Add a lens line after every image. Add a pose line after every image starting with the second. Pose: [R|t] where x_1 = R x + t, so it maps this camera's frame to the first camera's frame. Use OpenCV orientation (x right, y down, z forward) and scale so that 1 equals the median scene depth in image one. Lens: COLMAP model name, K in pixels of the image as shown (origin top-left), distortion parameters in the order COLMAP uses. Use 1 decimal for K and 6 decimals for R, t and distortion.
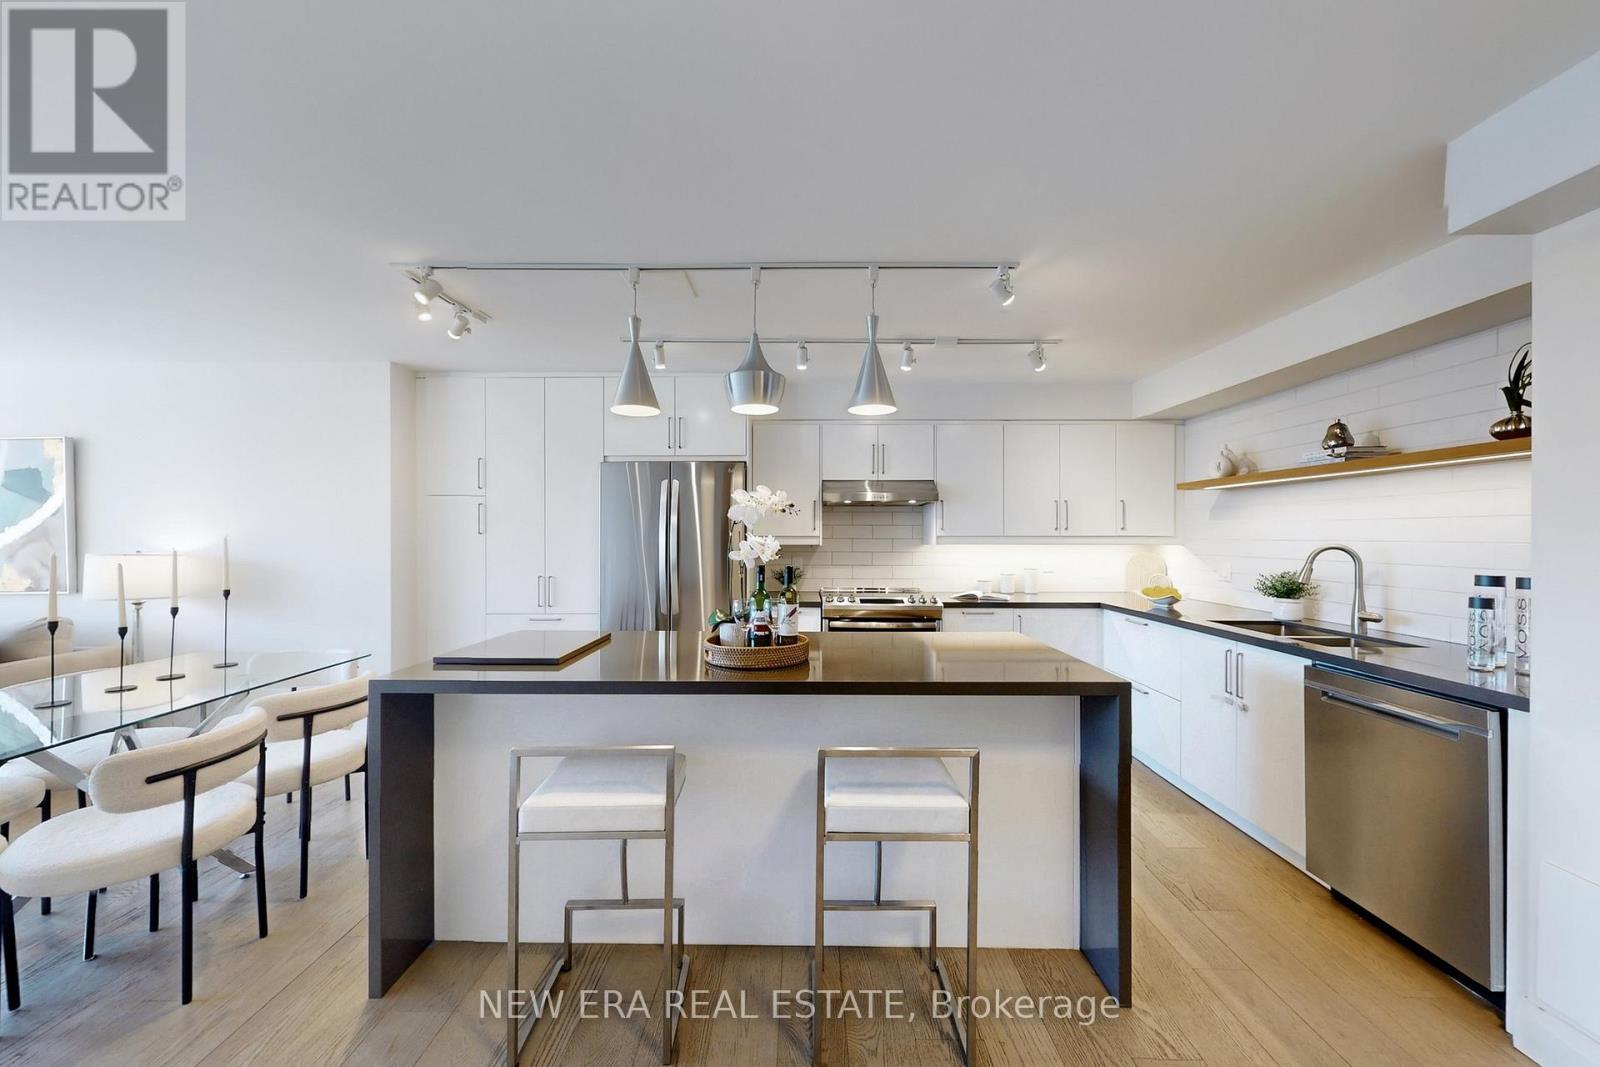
lens RADIAL K [[581.4, 0, 794.6], [0, 581.4, 537.1], [0, 0, 1]] dist [-0.000108, -0.000199]
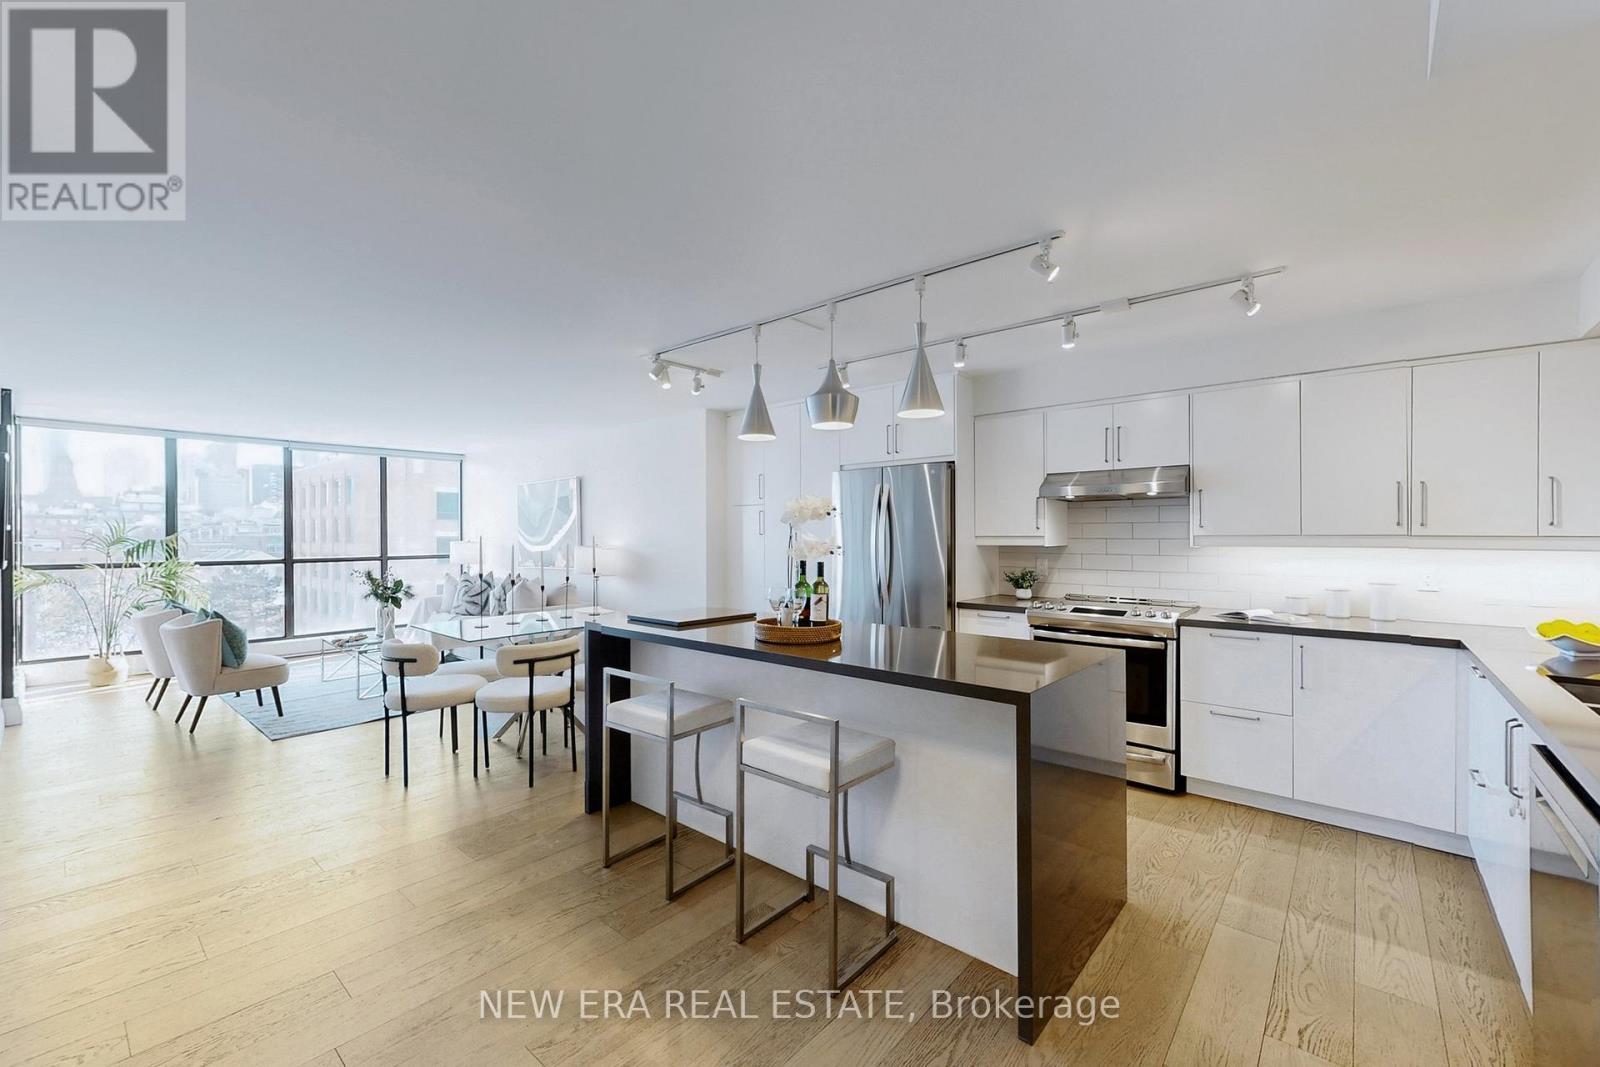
lens RADIAL K [[643.6, 0, 800.0], [0, 643.6, 533.5], [0, 0, 1]] dist [0.001942, -0.000024]
pose [[0.761807, -0.001737, -0.647801, 0.495476], [-0.000875, 0.999993, -0.003711, -0.000871], [0.647803, 0.003393, 0.761800, -0.007627]]
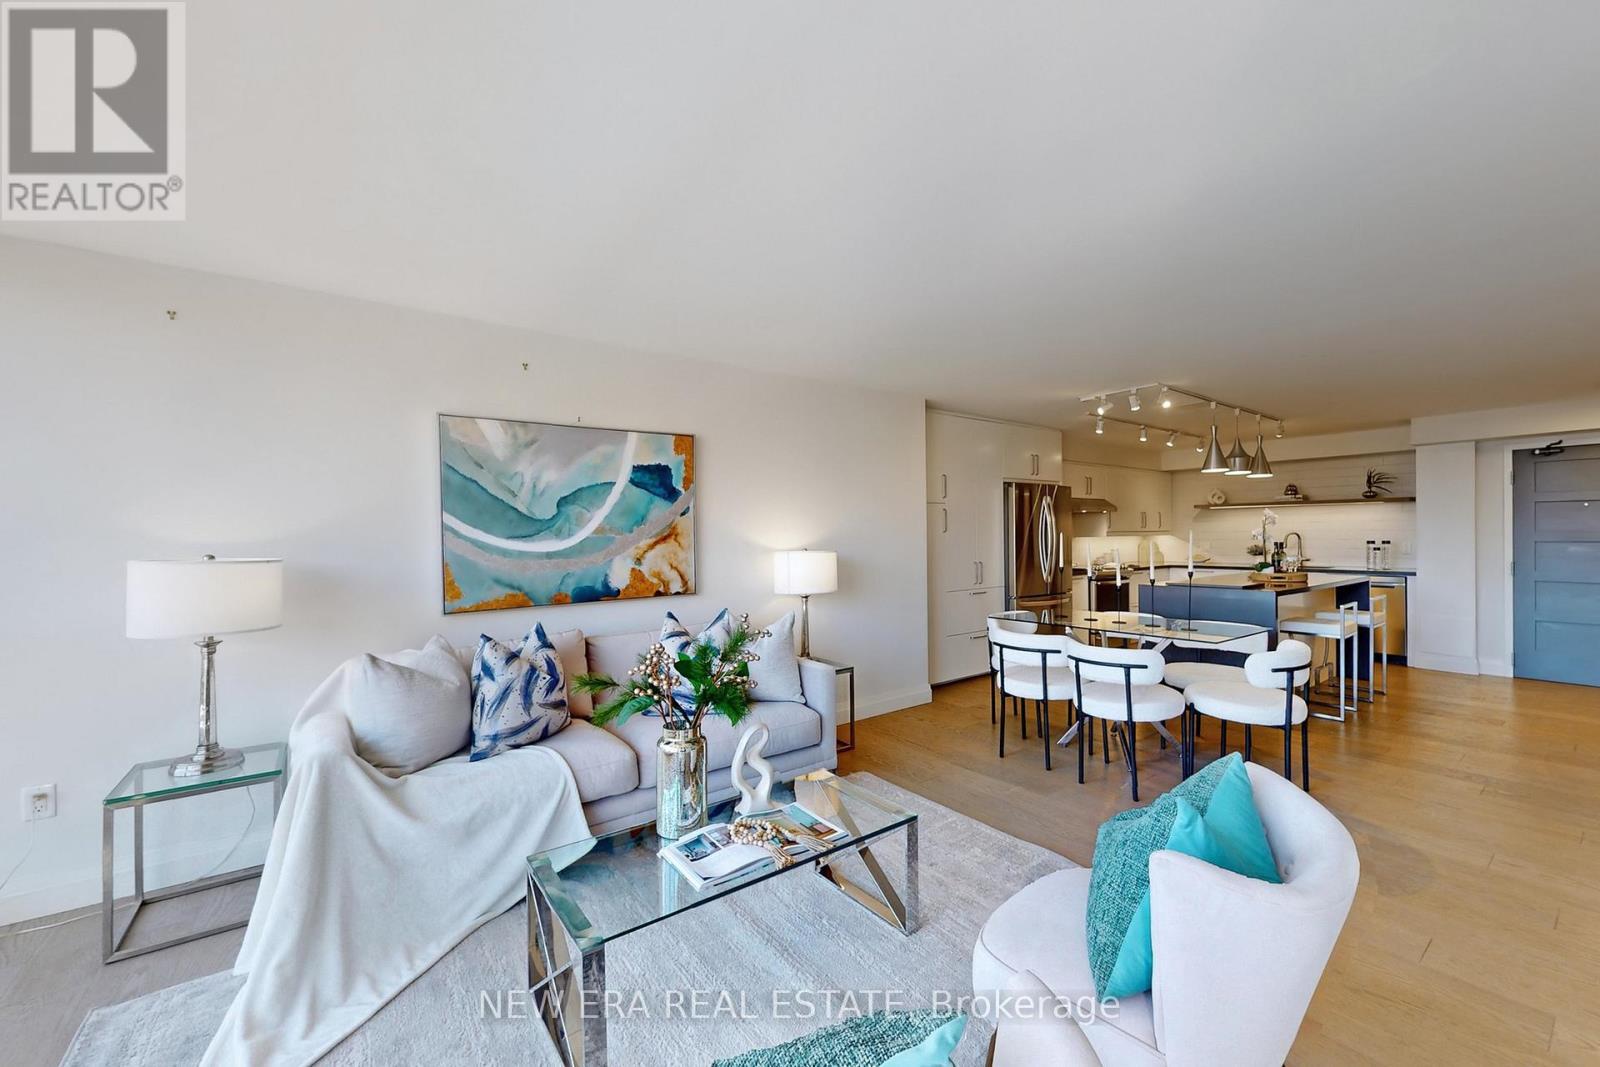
lens RADIAL K [[632.6, 0, 820.3], [0, 632.6, 534.5], [0, 0, 1]] dist [0.000506, 0.000052]
pose [[0.797292, -0.010573, 0.603501, -1.629375], [0.012306, 0.999923, 0.001259, -0.004338], [-0.603468, 0.006423, 0.797361, 0.029023]]
